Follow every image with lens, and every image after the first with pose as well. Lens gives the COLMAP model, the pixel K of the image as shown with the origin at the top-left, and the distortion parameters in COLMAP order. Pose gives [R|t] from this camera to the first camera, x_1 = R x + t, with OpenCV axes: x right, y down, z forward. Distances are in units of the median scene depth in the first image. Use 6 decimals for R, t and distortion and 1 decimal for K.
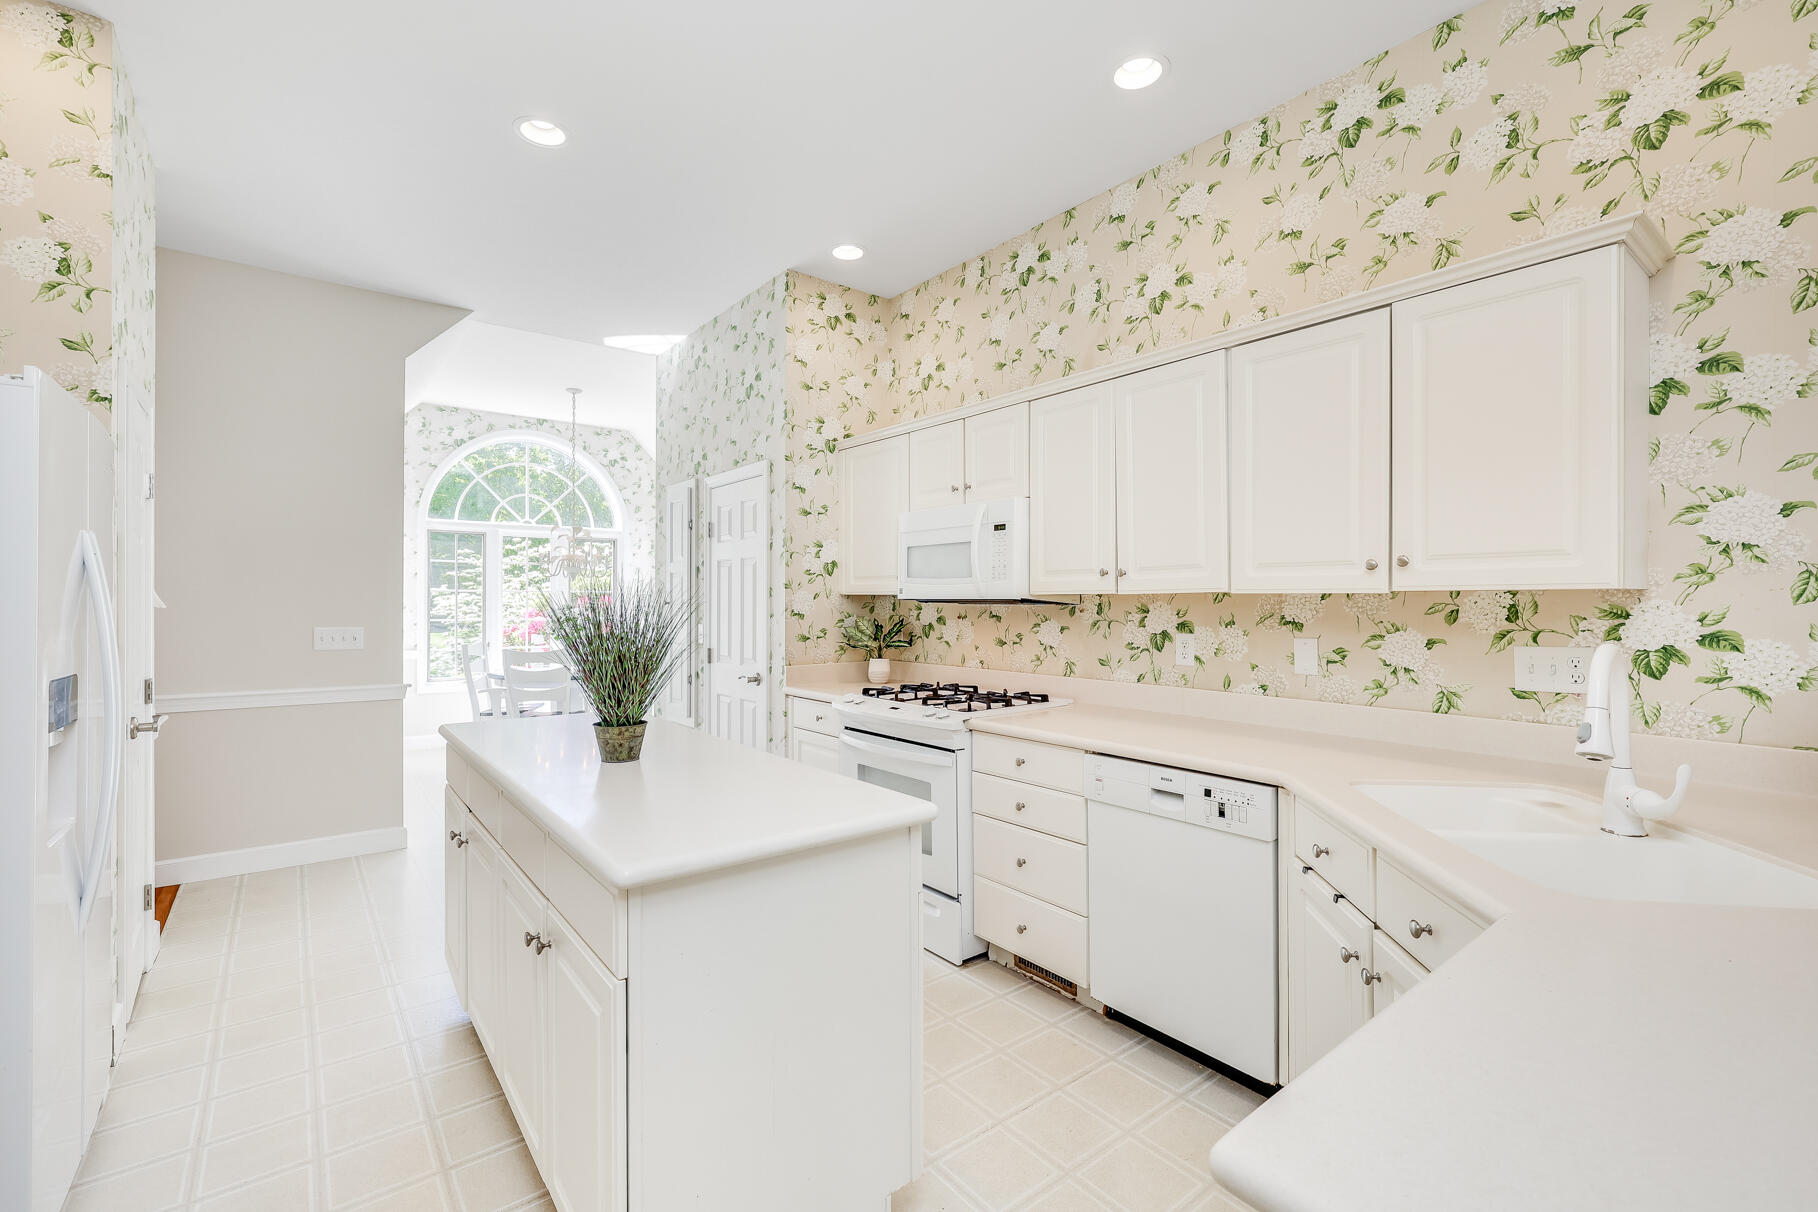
lens RADIAL K [[792.5, 0, 911.4], [0, 792.5, 602.5], [0, 0, 1]] dist [0.000117, 0.000109]
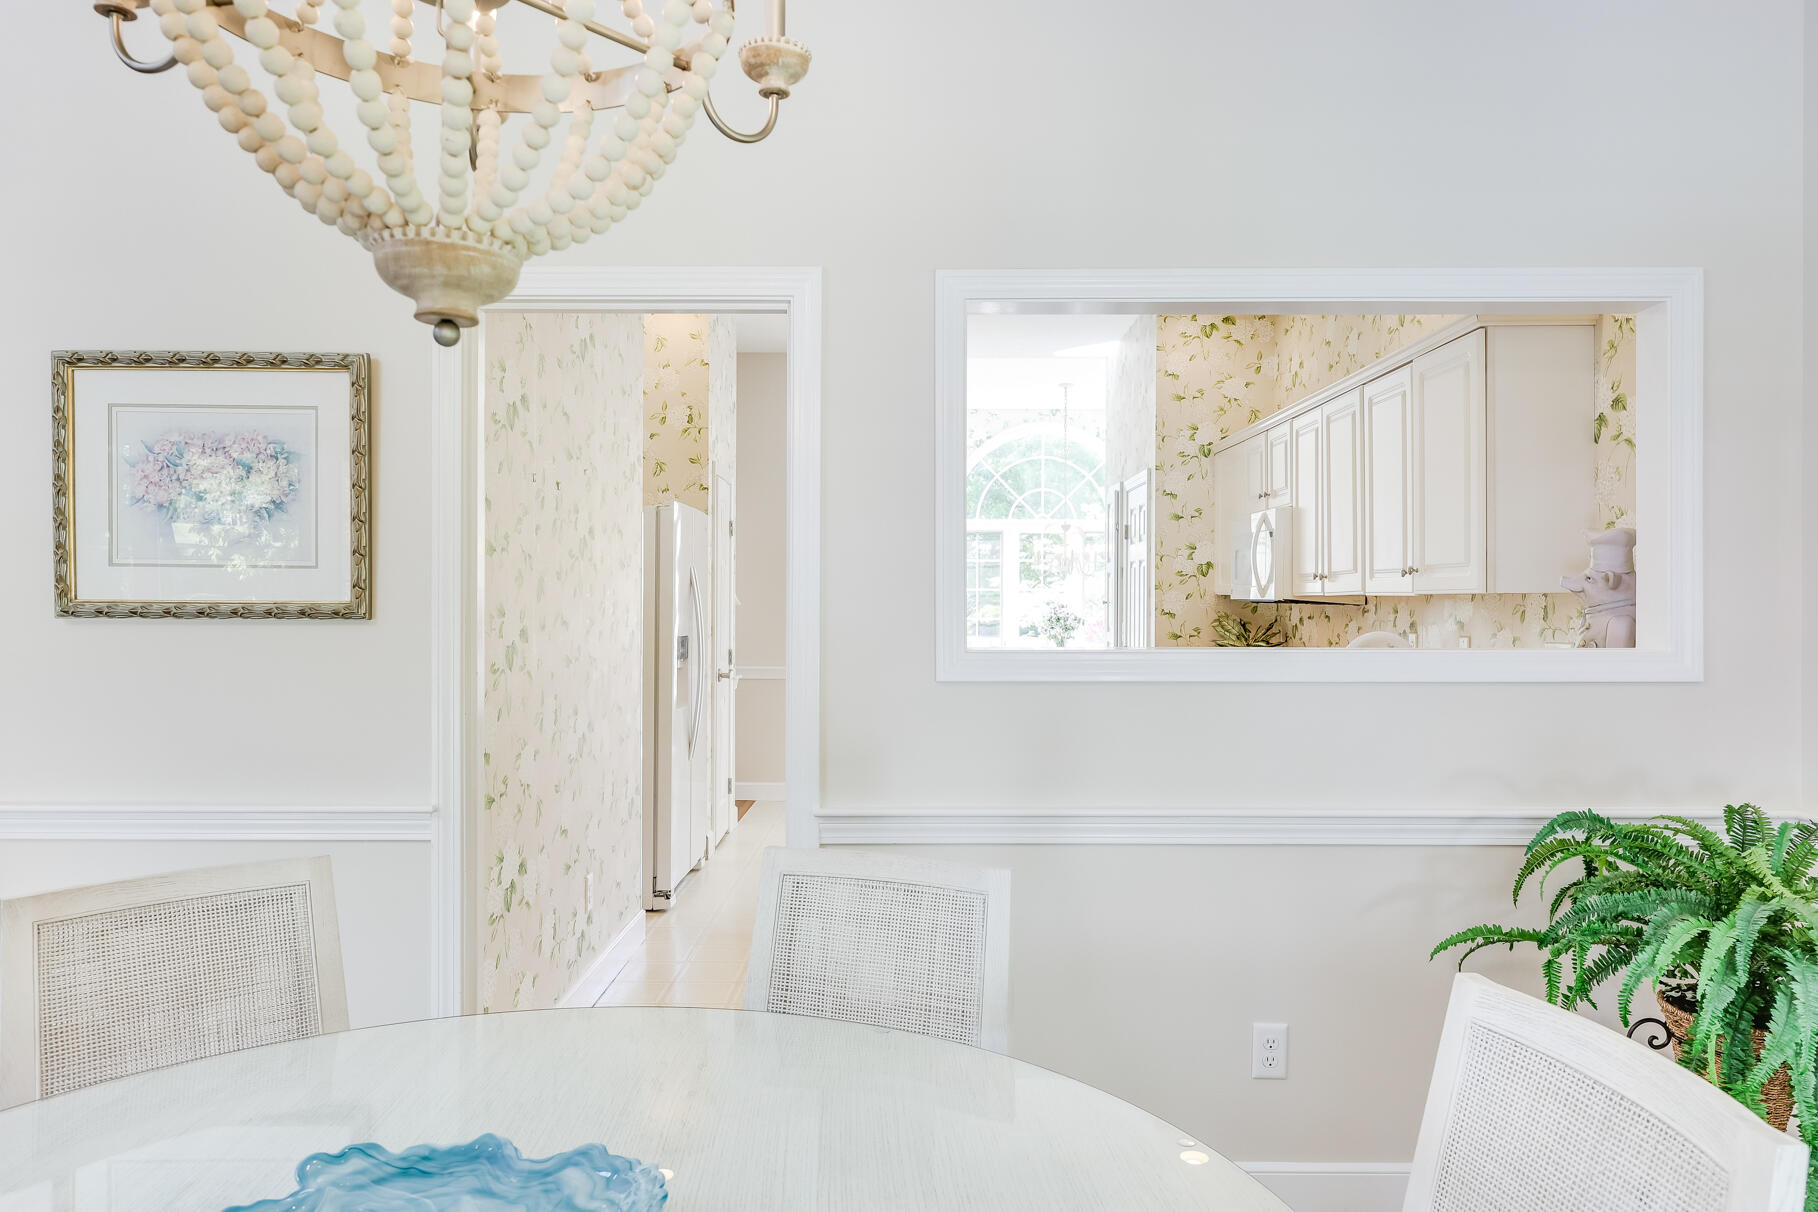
lens RADIAL K [[825.5, 0, 823.4], [0, 825.5, 597.4], [0, 0, 1]] dist [-0.000200, 0.000039]
pose [[0.782760, -0.000840, -0.622324, 0.178932], [-0.002598, 0.999986, -0.004619, -0.000297], [0.622319, 0.005232, 0.782746, -0.149538]]
